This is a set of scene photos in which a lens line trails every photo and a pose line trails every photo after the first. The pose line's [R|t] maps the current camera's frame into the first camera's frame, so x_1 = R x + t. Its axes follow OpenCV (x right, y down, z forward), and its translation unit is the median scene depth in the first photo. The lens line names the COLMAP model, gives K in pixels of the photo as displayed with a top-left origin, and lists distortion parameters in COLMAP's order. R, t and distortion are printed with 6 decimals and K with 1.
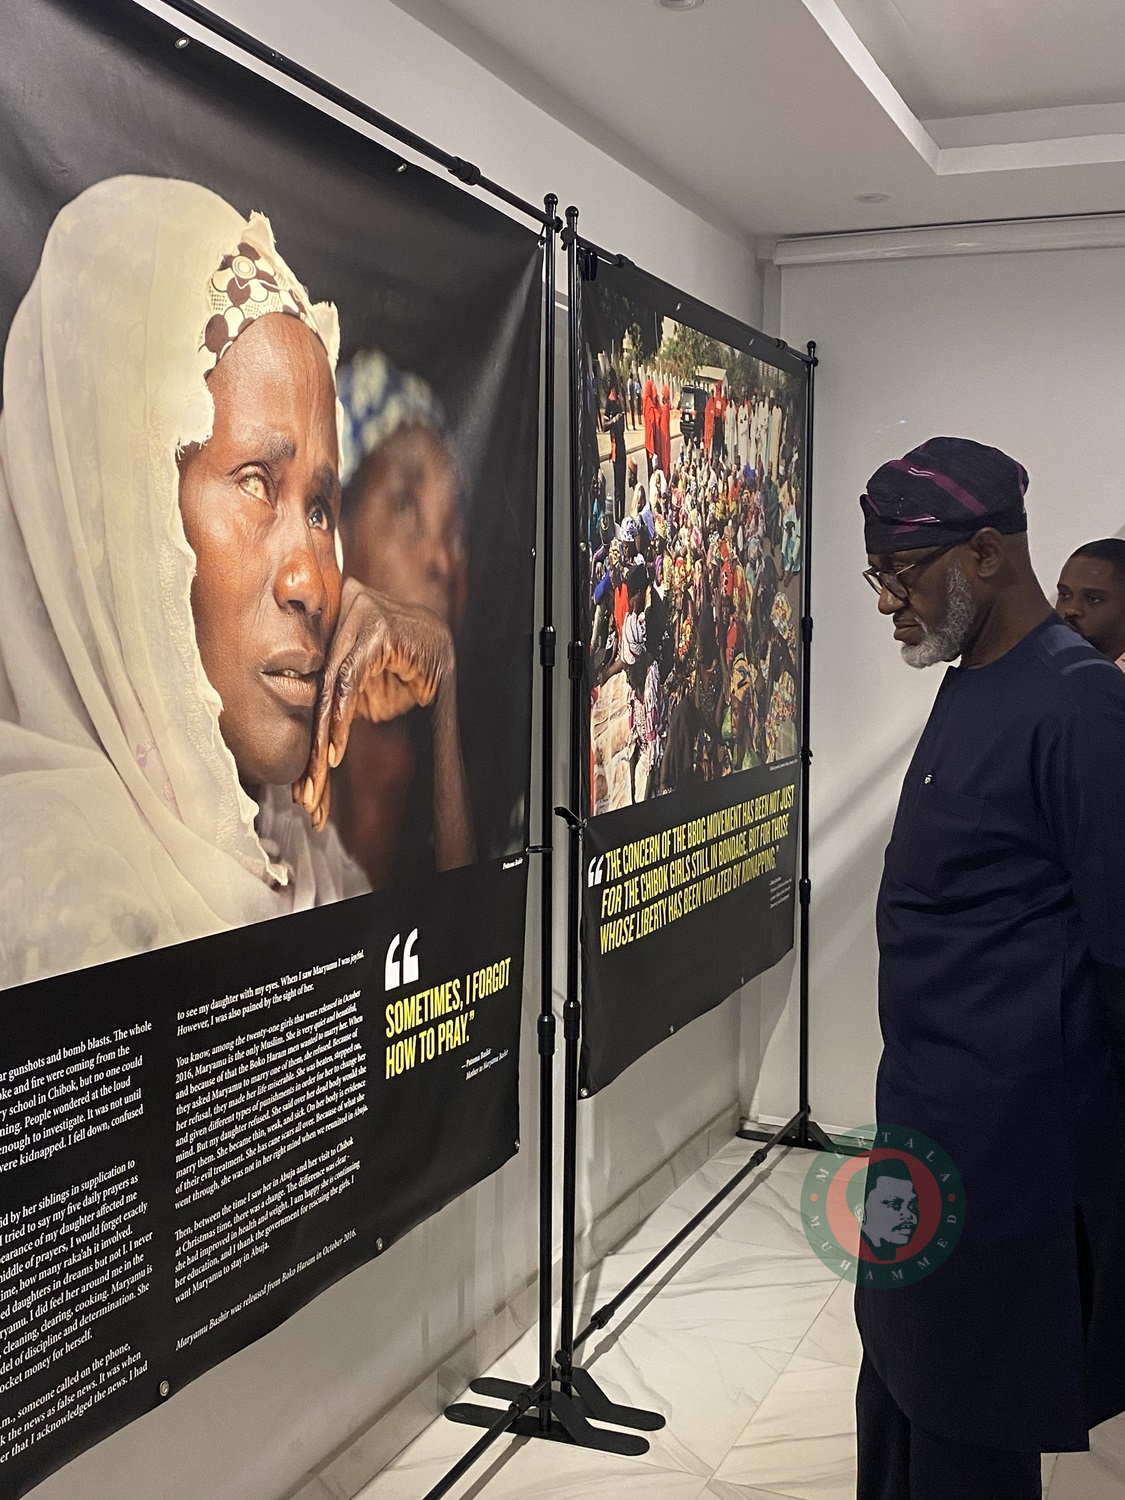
lens RADIAL K [[1657.0, 0, 562.5], [0, 1657.0, 750.0], [0, 0, 1]] dist [0.163299, -0.473211]
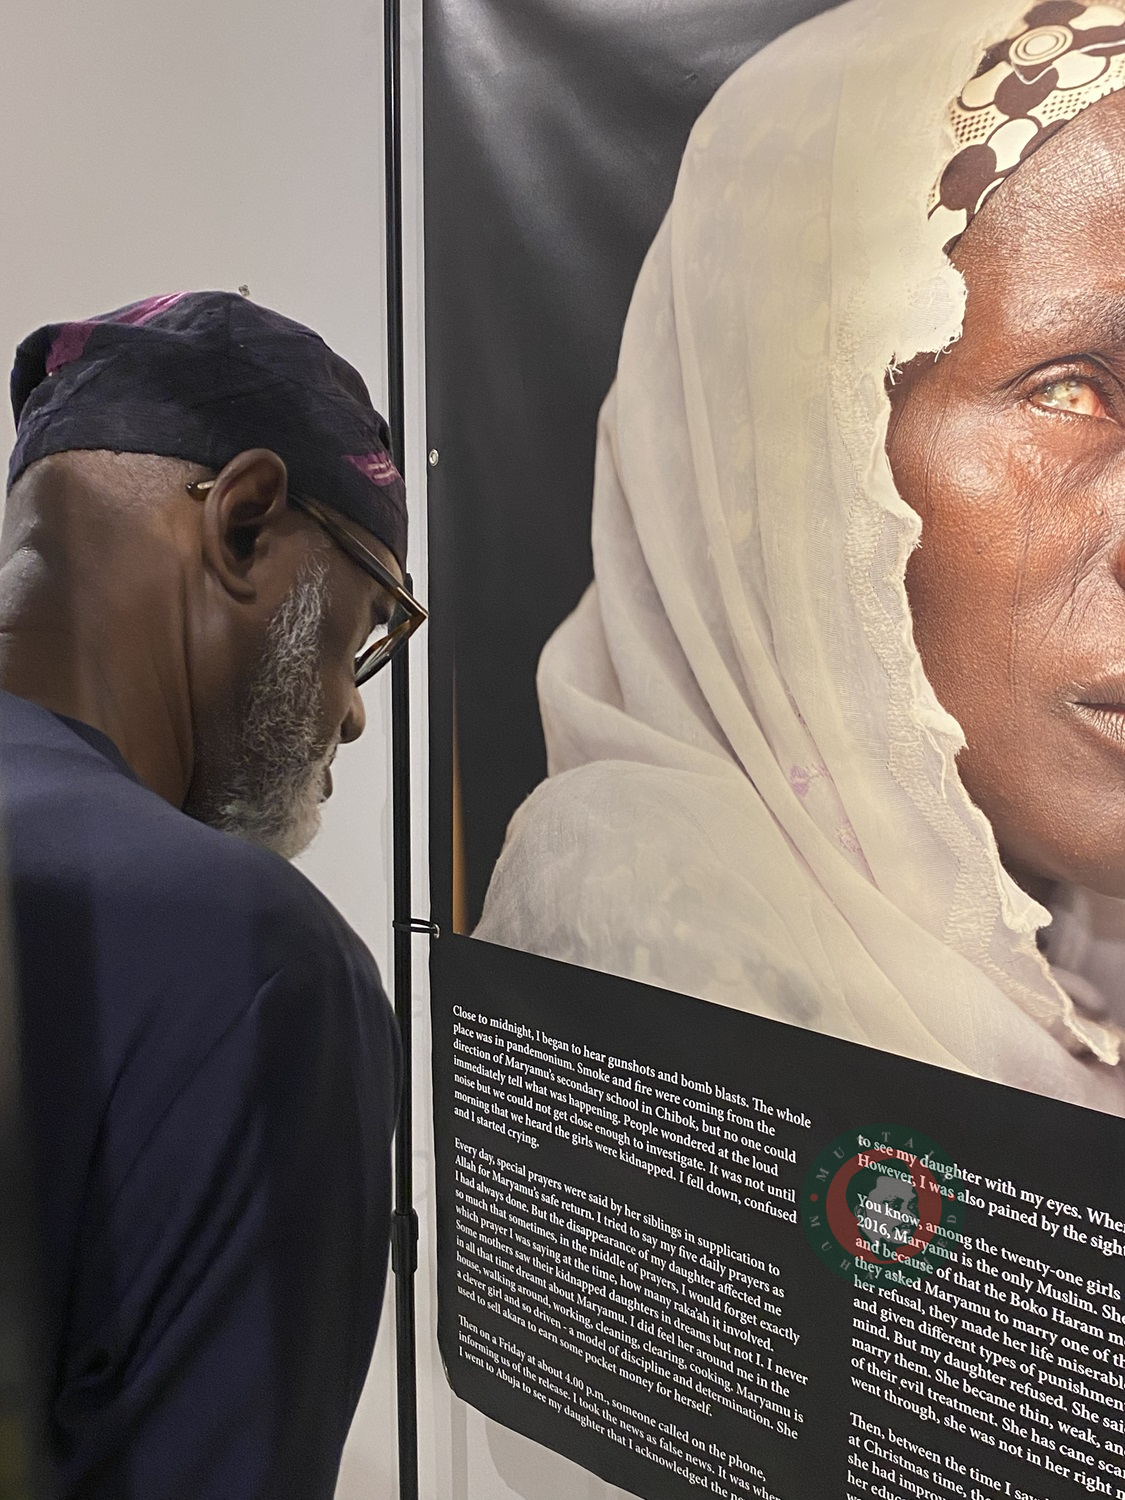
lens RADIAL K [[1657.0, 0, 562.5], [0, 1657.0, 750.0], [0, 0, 1]] dist [0.163299, -0.473211]
pose [[-0.355189, 0.123096, -0.926654, 0.500690], [-0.072406, 0.984691, 0.158559, -0.123975], [0.931986, 0.123413, -0.340838, 1.136206]]
